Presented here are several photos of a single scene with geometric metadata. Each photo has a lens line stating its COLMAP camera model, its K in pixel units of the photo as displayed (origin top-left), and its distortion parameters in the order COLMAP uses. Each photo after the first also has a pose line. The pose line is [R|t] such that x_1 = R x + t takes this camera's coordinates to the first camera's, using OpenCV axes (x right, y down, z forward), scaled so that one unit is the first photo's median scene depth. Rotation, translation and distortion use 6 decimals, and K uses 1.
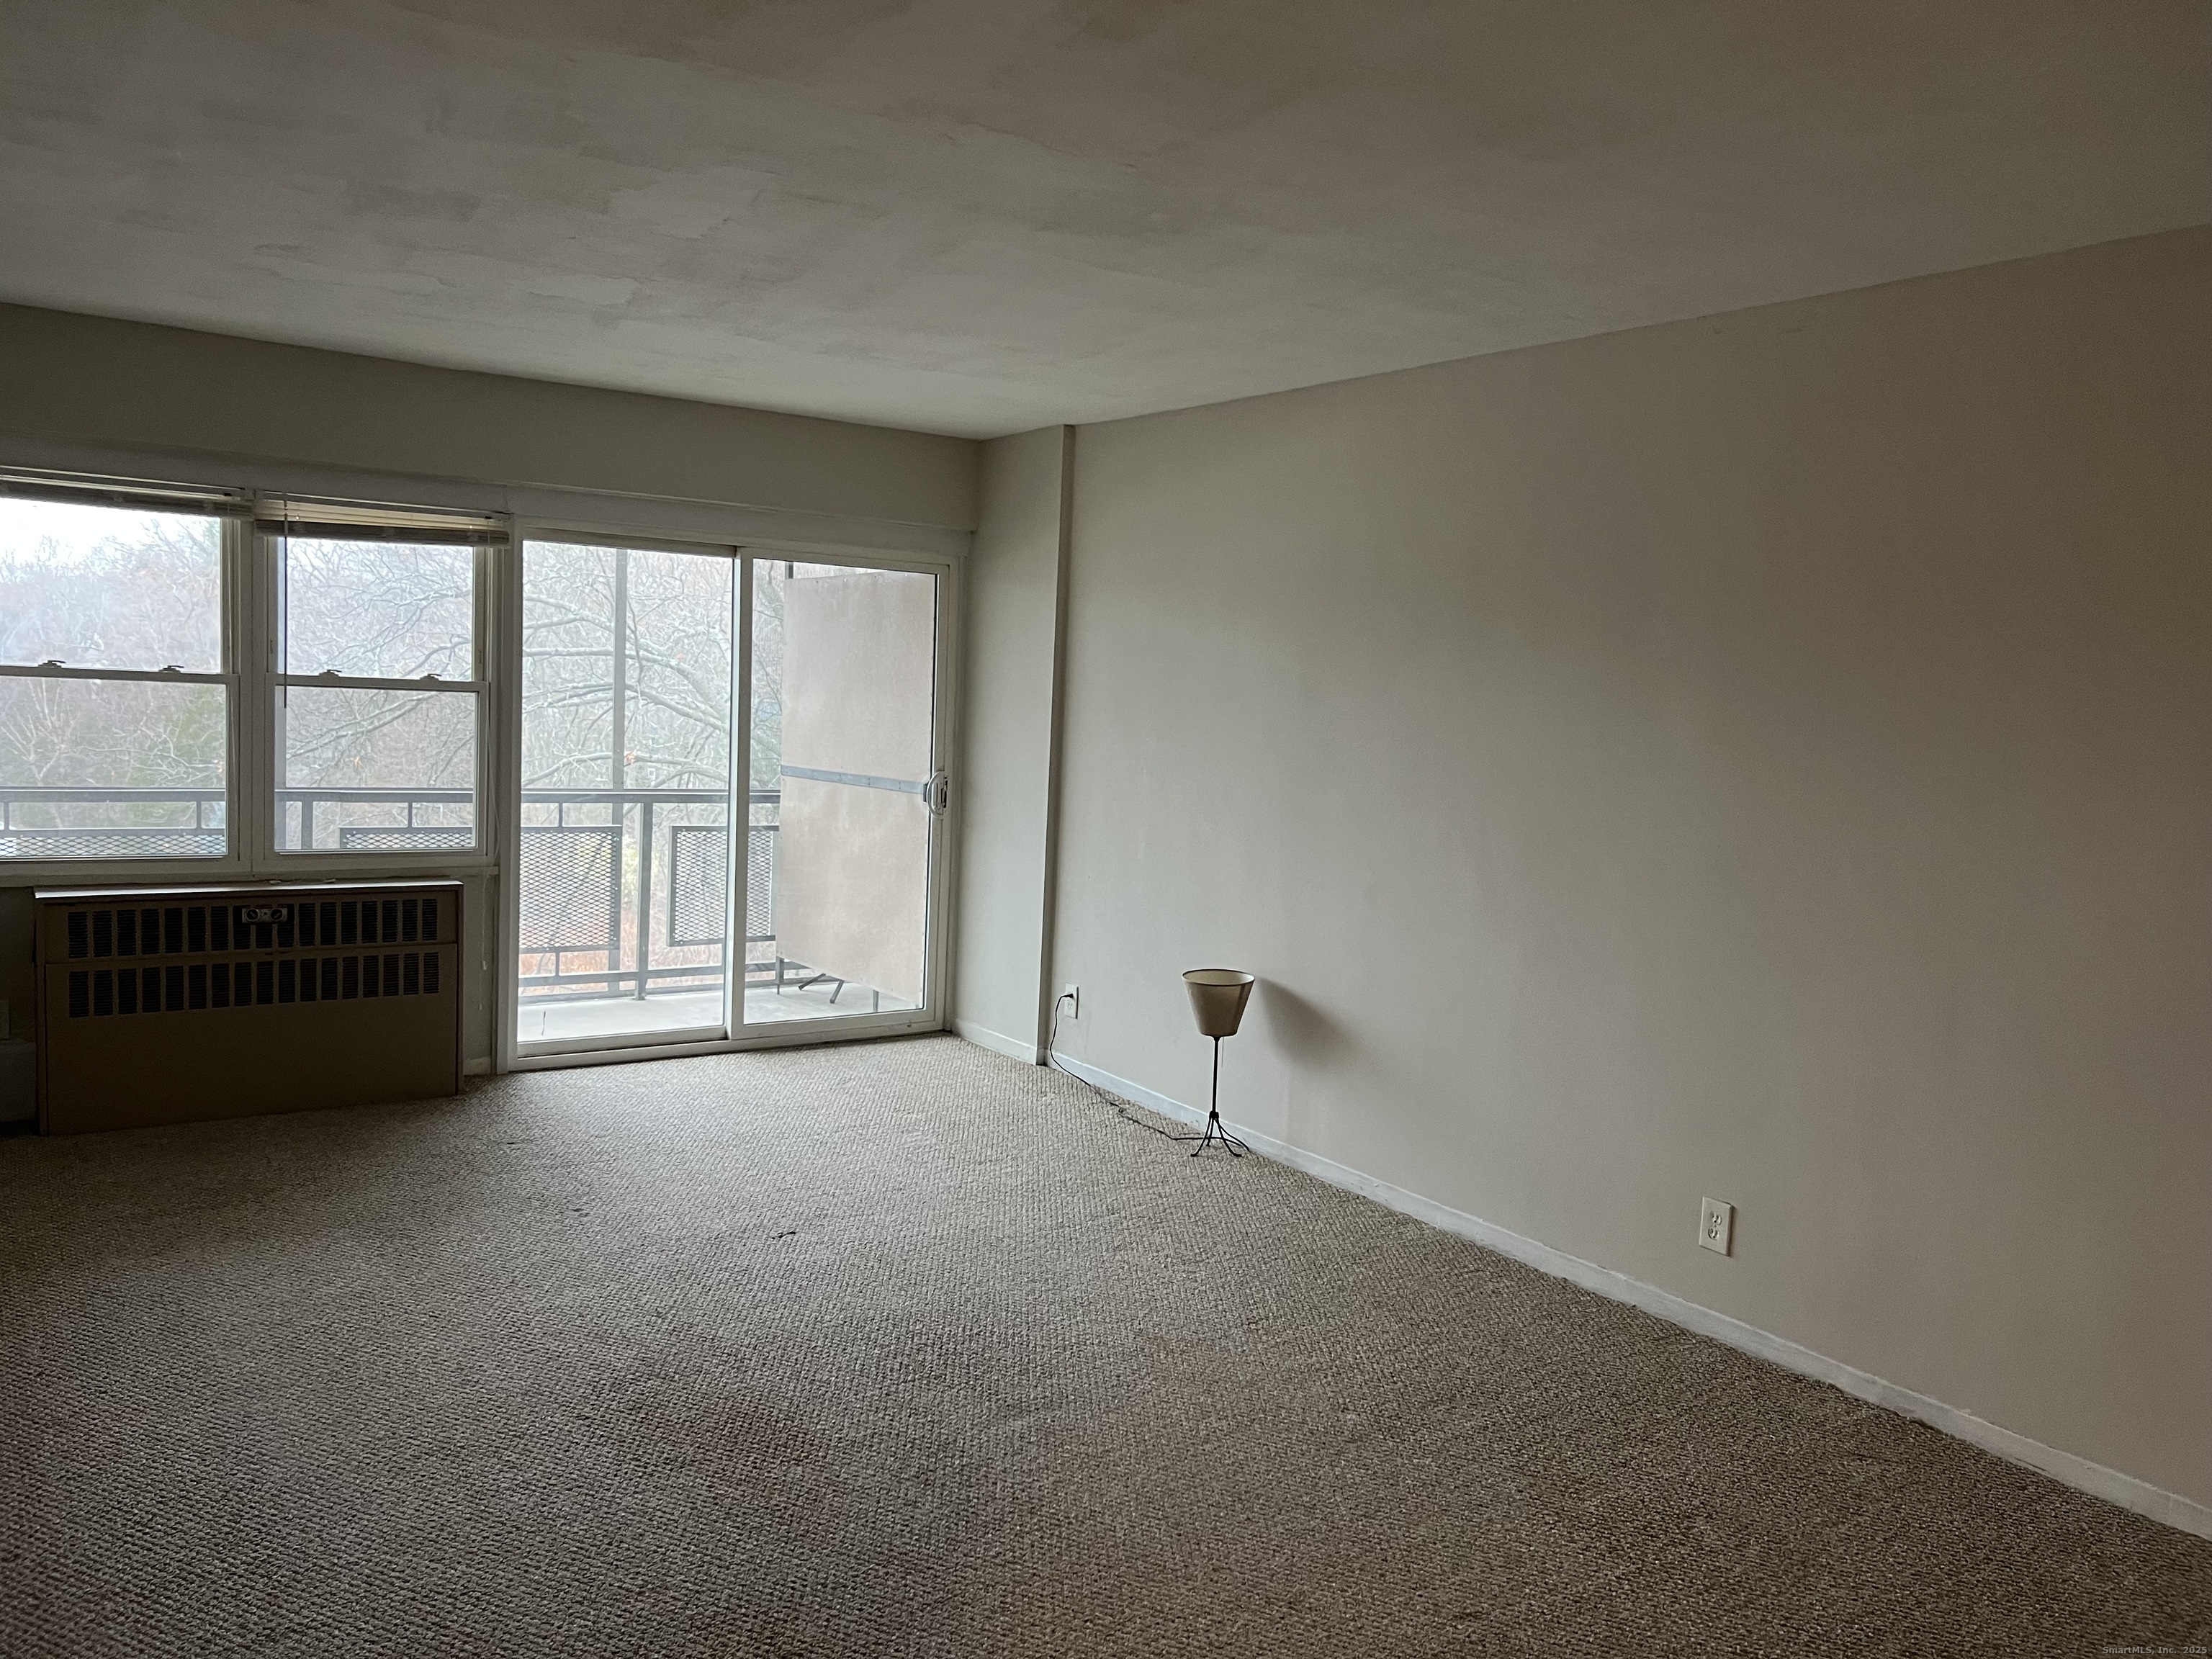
lens RADIAL K [[1676.1, 0, 1106.0], [0, 1676.1, 829.5], [0, 0, 1]] dist [0.005968, 0.002054]
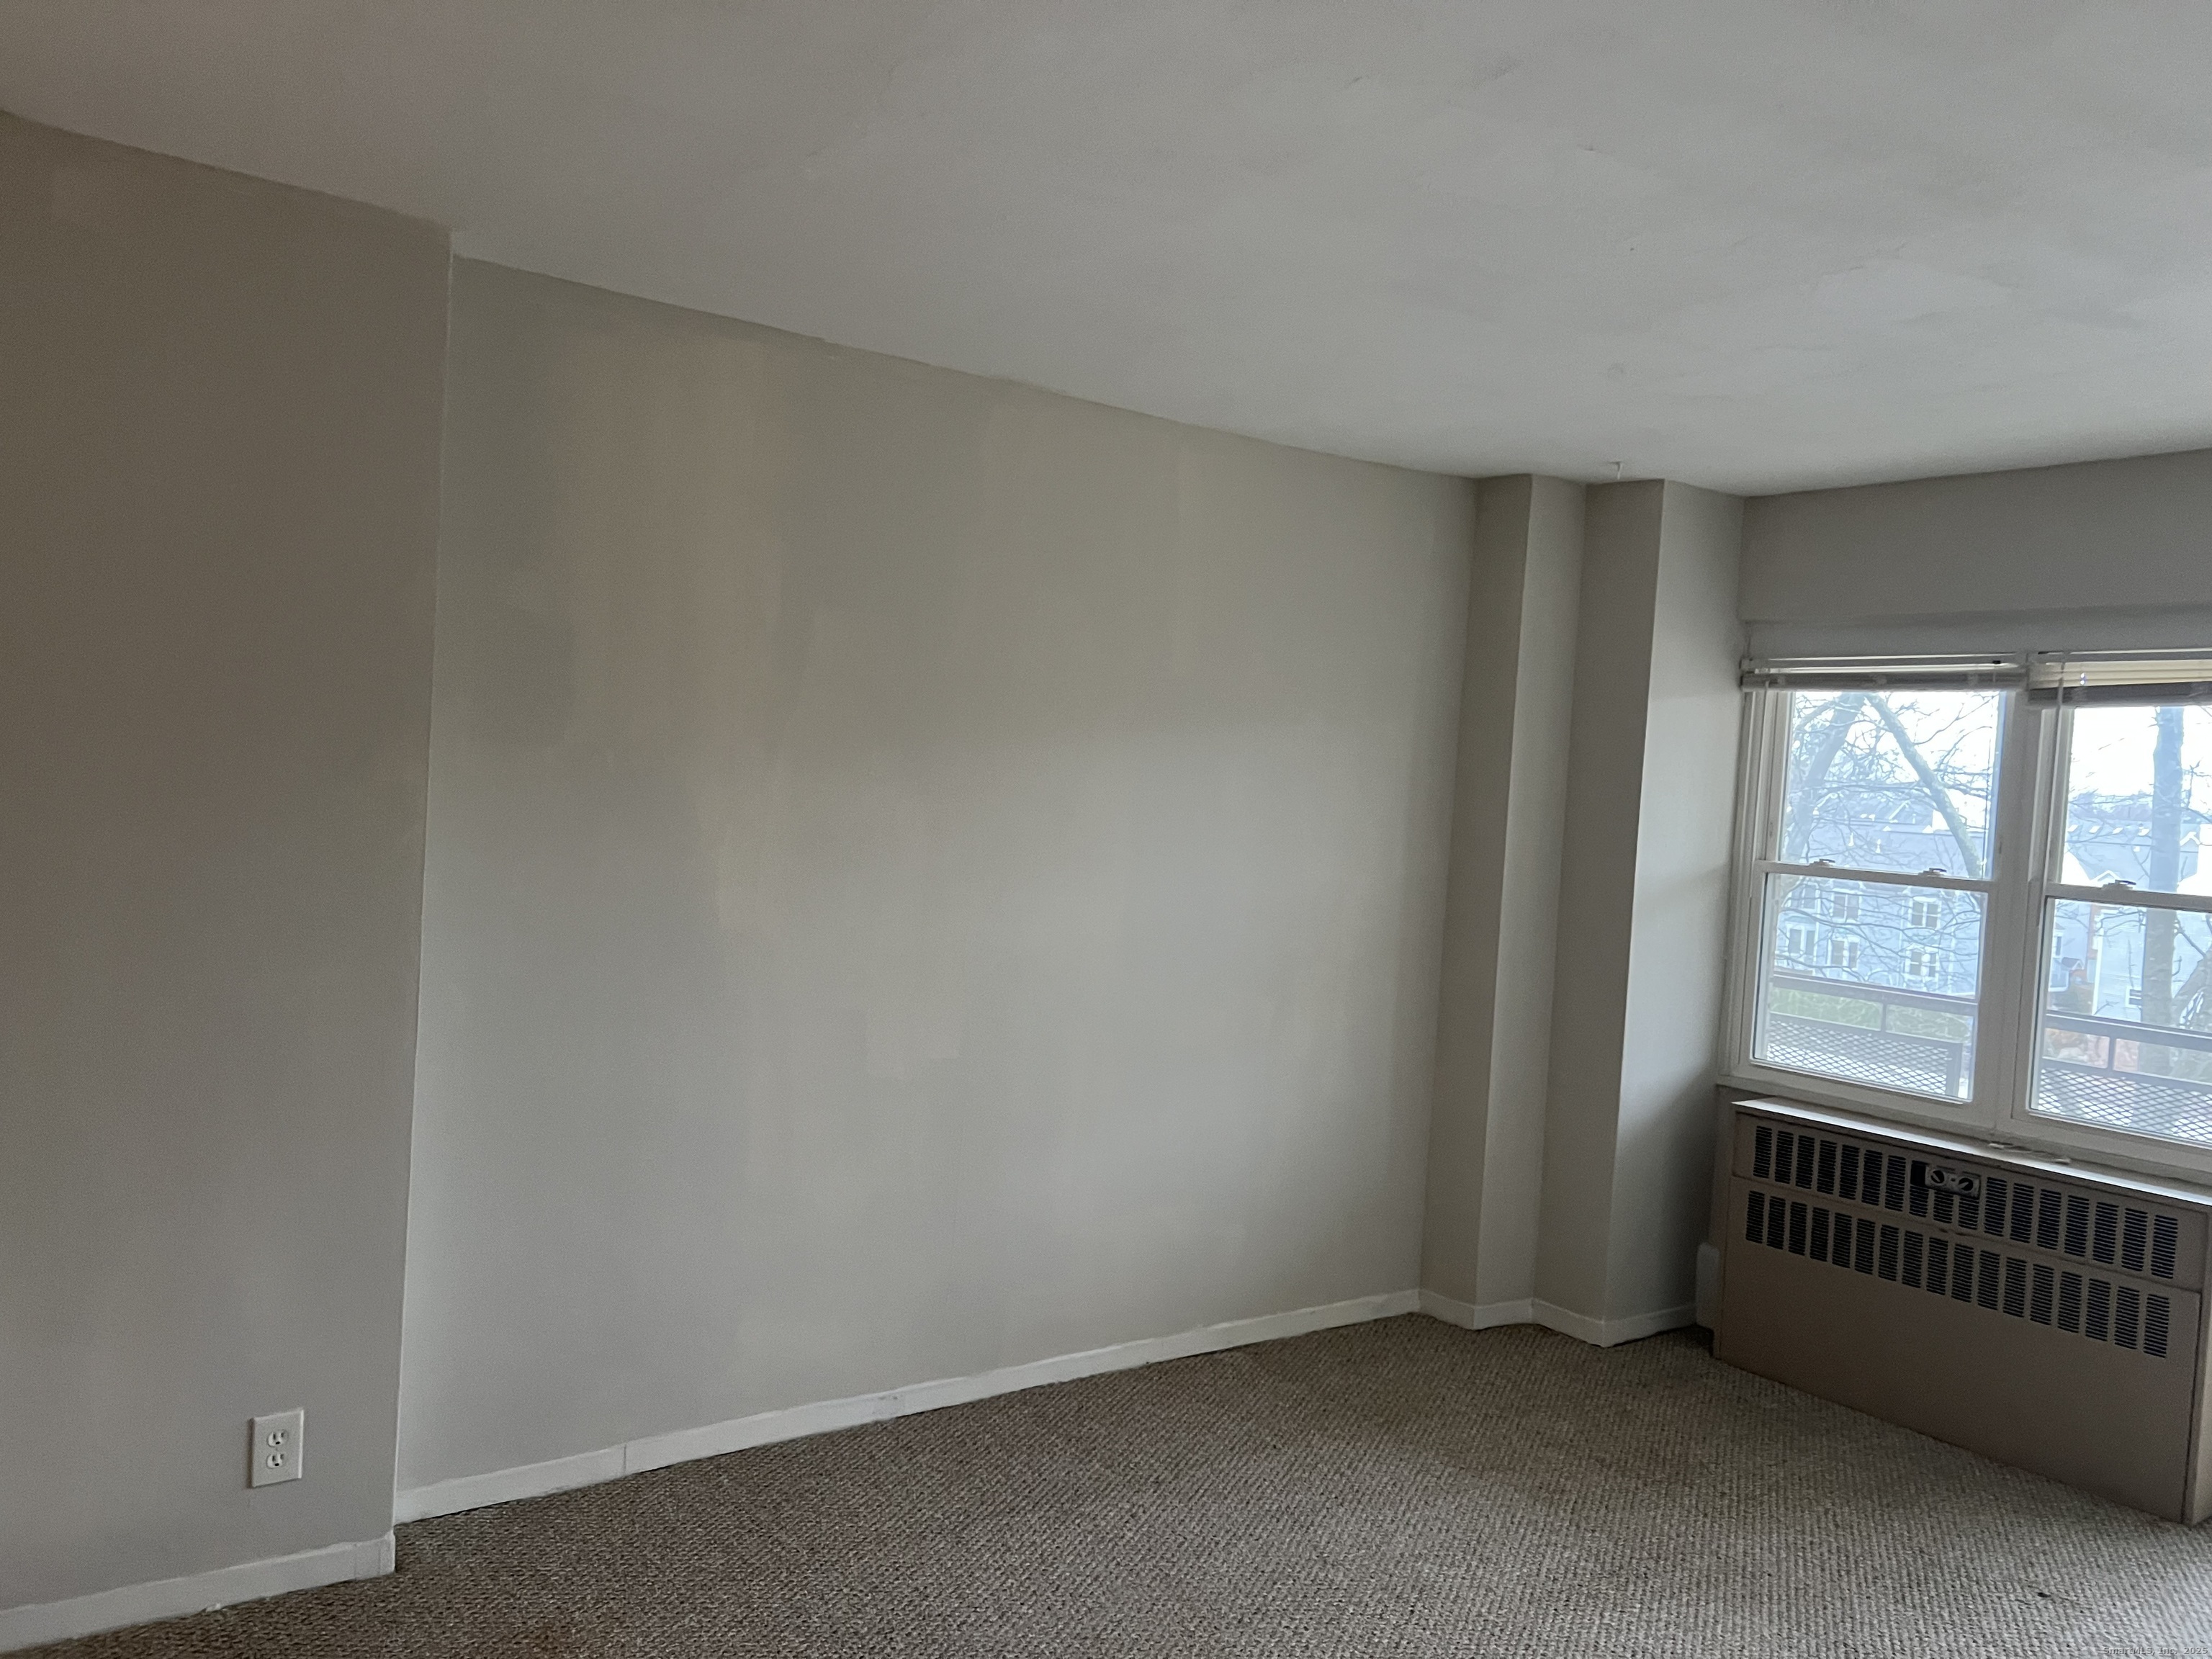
lens RADIAL K [[1676.1, 0, 1106.0], [0, 1676.1, 829.5], [0, 0, 1]] dist [0.005968, 0.002054]
pose [[0.041936, -0.014475, -0.999015, 0.273009], [-0.149852, 0.988494, -0.020613, -0.036528], [0.987819, 0.150569, 0.039285, 0.547137]]
